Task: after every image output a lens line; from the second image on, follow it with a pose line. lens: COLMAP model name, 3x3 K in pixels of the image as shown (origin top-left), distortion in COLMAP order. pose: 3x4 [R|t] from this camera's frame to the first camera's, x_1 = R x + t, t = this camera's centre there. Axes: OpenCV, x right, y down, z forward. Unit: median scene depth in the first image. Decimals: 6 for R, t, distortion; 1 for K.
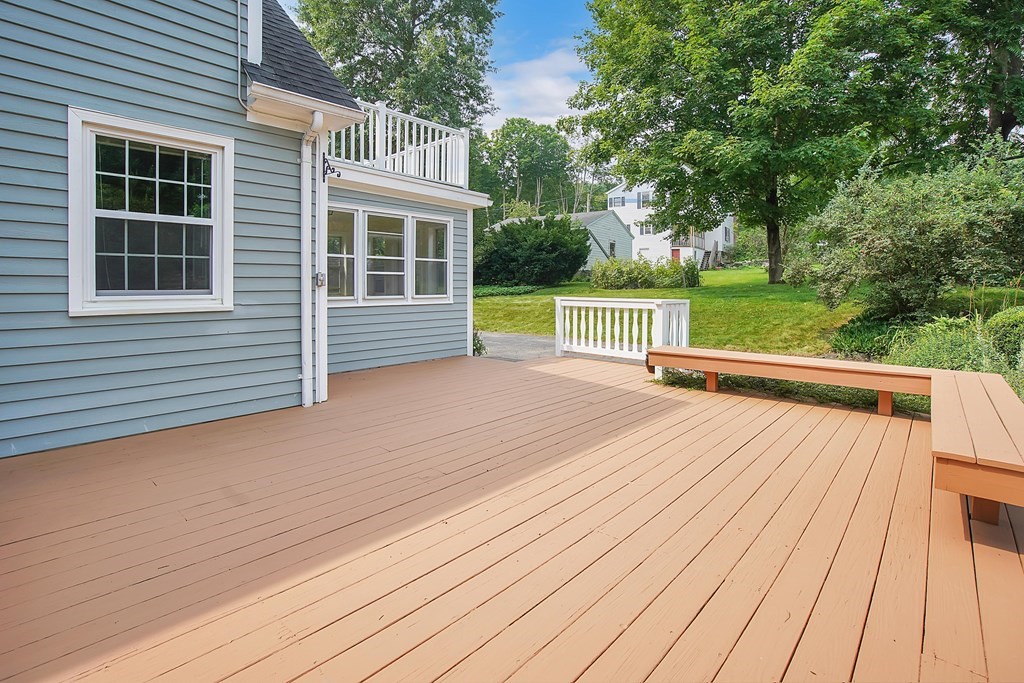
lens RADIAL K [[499.0, 0, 508.4], [0, 499.0, 279.9], [0, 0, 1]] dist [-0.019356, 0.000645]
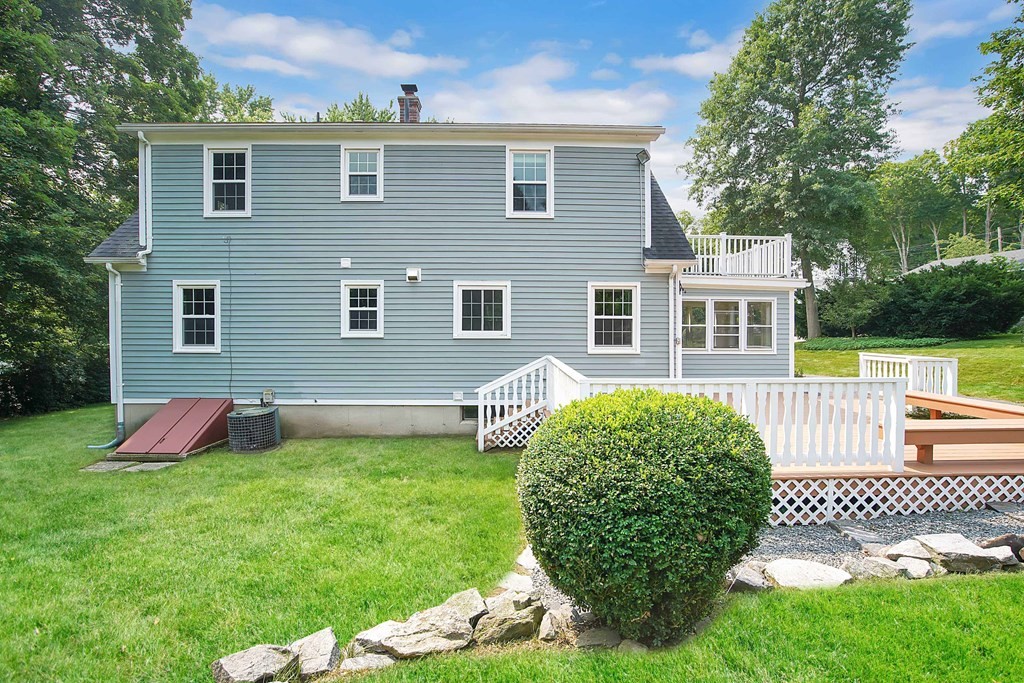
lens RADIAL K [[470.8, 0, 506.5], [0, 470.8, 338.4], [0, 0, 1]] dist [-0.030796, 0.000790]
pose [[0.682797, 0.015017, -0.730454, 0.383429], [0.004768, 0.999676, 0.025009, -0.042099], [0.730593, -0.020559, 0.682504, -0.591659]]
